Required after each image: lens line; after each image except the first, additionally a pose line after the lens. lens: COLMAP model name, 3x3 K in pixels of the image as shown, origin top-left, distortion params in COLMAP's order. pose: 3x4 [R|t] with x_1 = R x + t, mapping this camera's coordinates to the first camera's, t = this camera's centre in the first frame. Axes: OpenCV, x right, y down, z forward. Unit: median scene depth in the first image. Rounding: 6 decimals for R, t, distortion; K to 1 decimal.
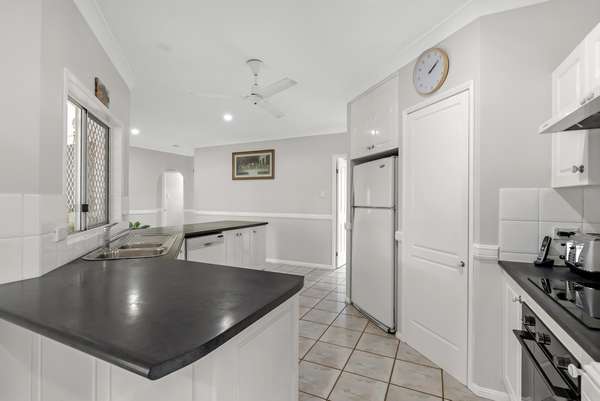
lens RADIAL K [[276.8, 0, 298.6], [0, 276.8, 197.2], [0, 0, 1]] dist [-0.003023, -0.000140]
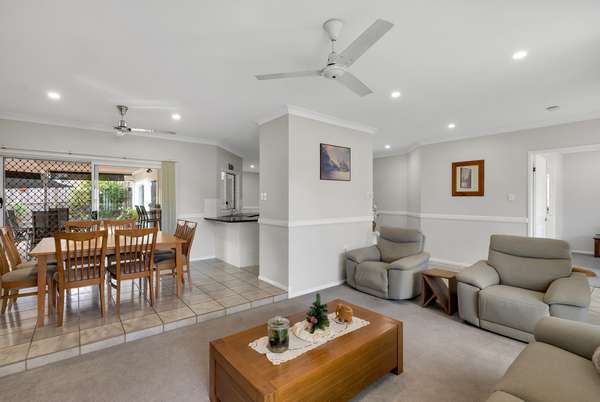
lens RADIAL K [[275.1, 0, 299.3], [0, 275.1, 202.0], [0, 0, 1]] dist [-0.007250, 0.000334]
pose [[0.914947, -0.000346, -0.403574, 1.208717], [0.000716, 0.999999, 0.000768, 0.023428], [0.403574, -0.000991, 0.914947, -1.487342]]
